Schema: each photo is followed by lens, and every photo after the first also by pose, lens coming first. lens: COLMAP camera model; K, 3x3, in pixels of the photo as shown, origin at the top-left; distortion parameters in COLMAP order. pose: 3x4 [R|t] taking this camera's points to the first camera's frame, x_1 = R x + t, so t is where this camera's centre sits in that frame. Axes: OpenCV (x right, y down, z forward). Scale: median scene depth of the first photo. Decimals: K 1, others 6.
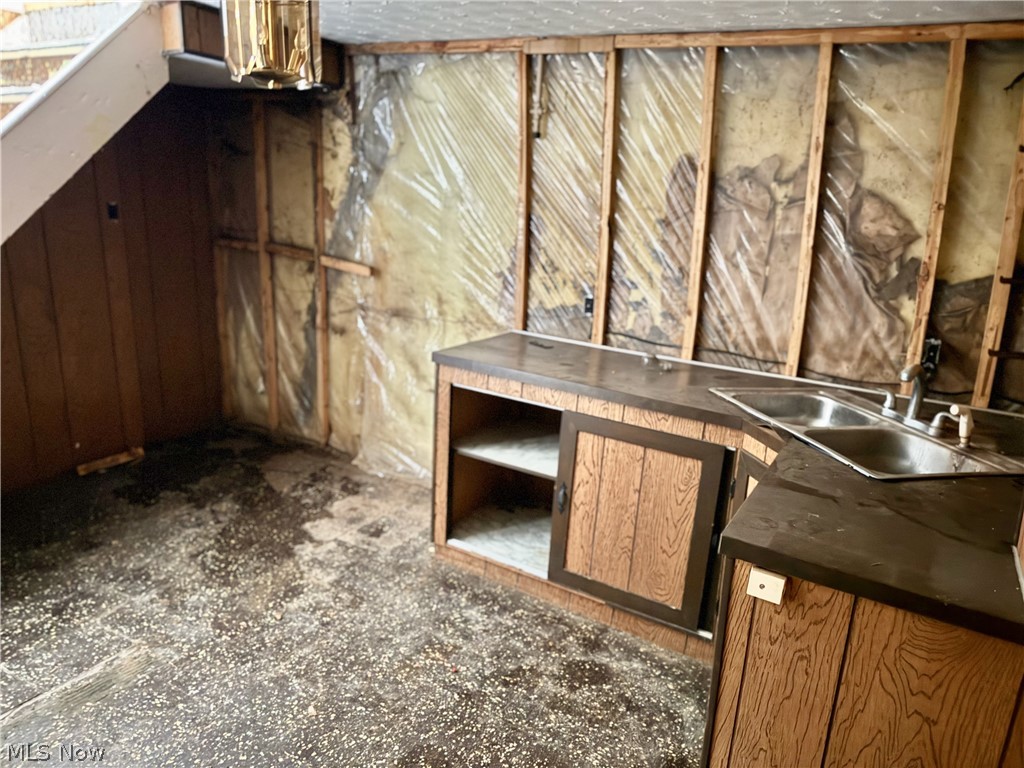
lens RADIAL K [[723.4, 0, 504.1], [0, 723.4, 384.8], [0, 0, 1]] dist [0.056983, -0.059348]
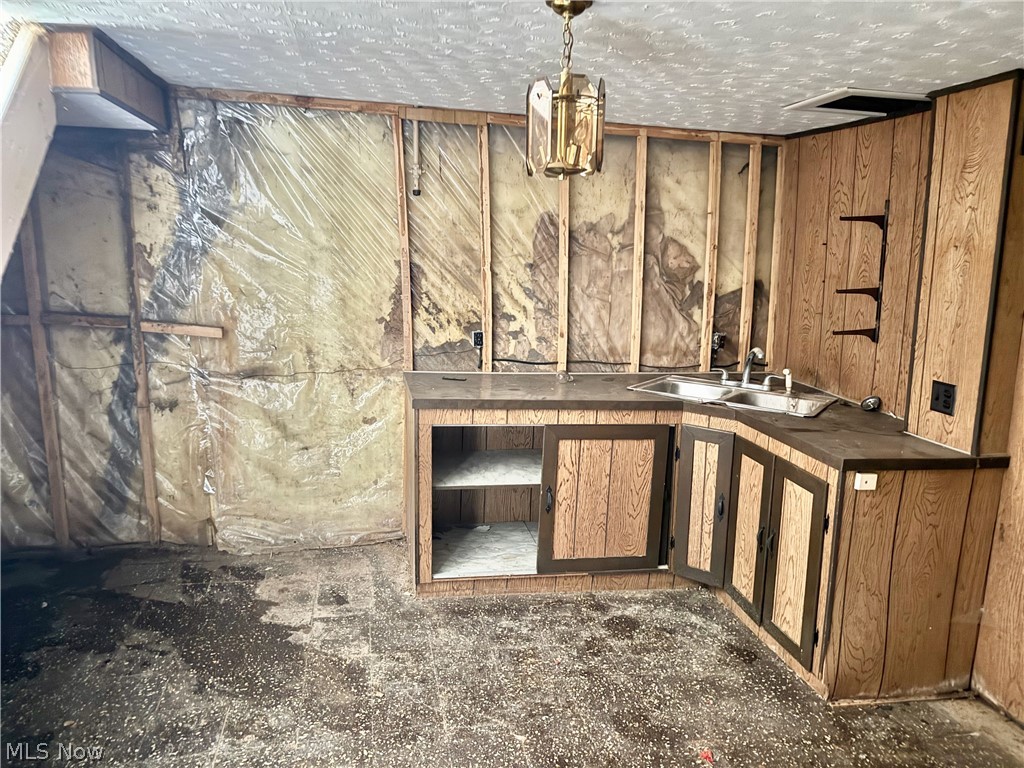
lens RADIAL K [[723.4, 0, 510.4], [0, 723.4, 382.5], [0, 0, 1]] dist [0.056983, -0.059348]
pose [[0.750482, -0.157047, 0.641960, -0.667871], [0.180677, 0.983106, 0.029284, -0.074967], [-0.635714, 0.094010, 0.766179, 0.107090]]
